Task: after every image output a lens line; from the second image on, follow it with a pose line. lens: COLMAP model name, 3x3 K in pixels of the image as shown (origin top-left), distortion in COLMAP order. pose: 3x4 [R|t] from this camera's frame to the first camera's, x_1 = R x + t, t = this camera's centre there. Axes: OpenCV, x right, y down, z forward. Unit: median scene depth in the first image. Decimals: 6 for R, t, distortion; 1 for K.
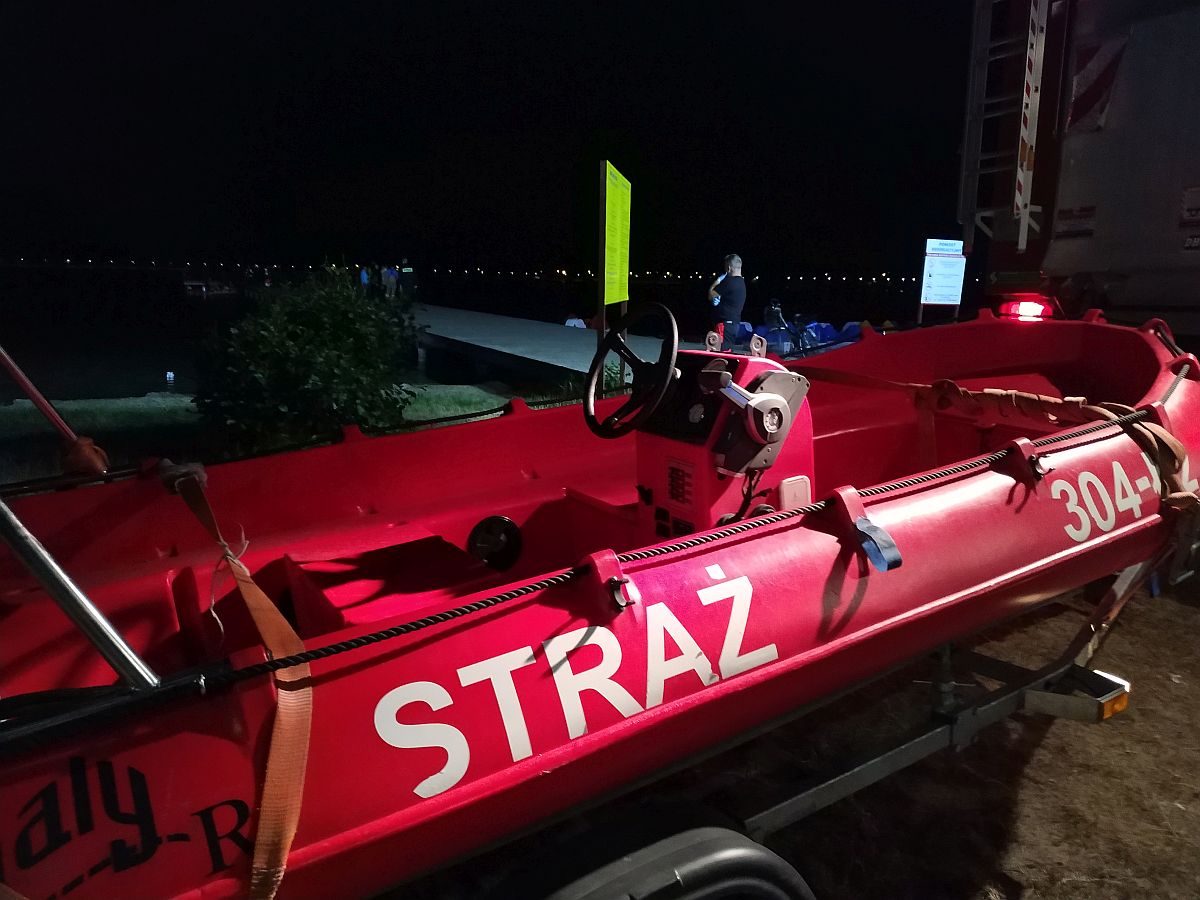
lens RADIAL K [[837.0, 0, 600.0], [0, 837.0, 450.0], [0, 0, 1]] dist [0.005679, 0.000885]
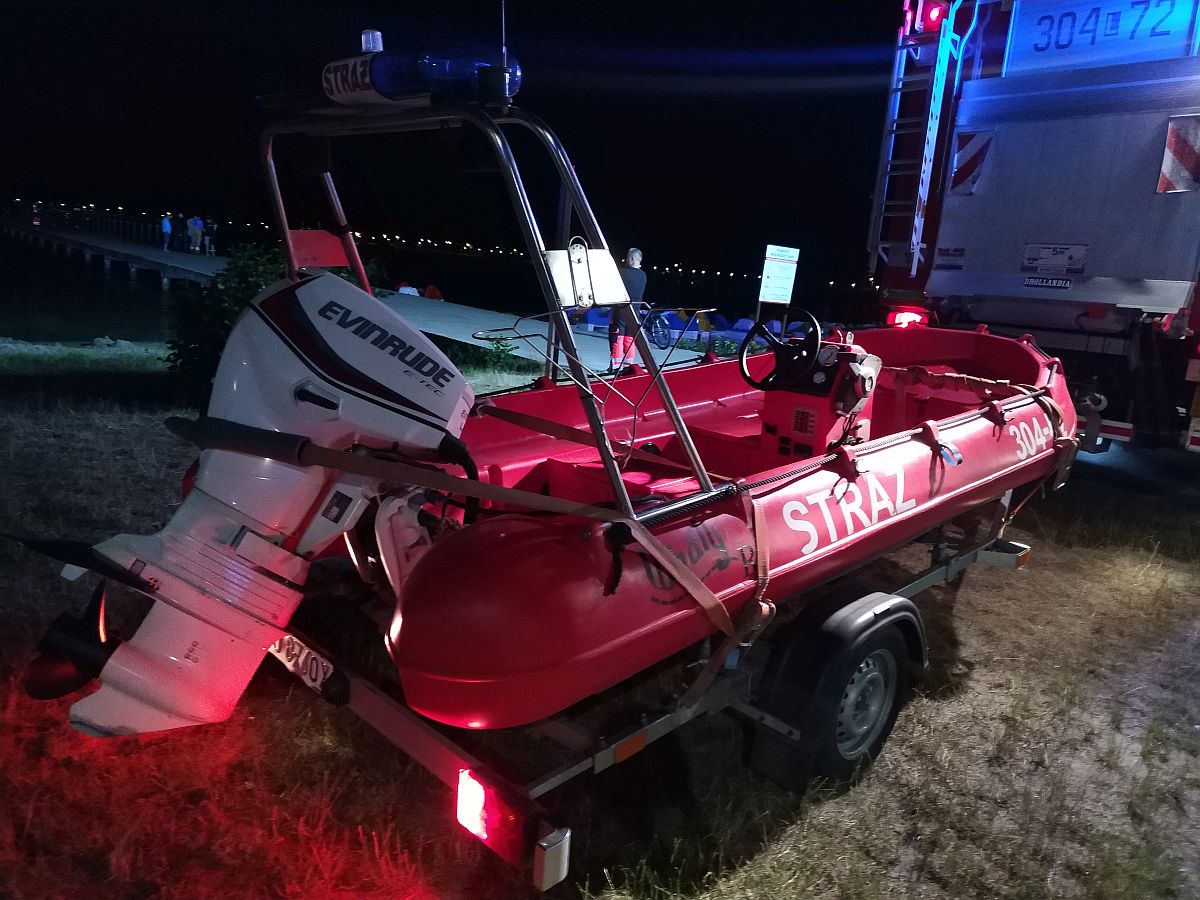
lens RADIAL K [[828.5, 0, 600.0], [0, 828.5, 450.0], [0, 0, 1]] dist [0.009506, 0.000991]
pose [[0.973247, 0.029199, 0.227900, -0.605752], [-0.035698, 0.999064, 0.024447, 0.066211], [-0.226973, -0.031928, 0.973378, -0.441343]]
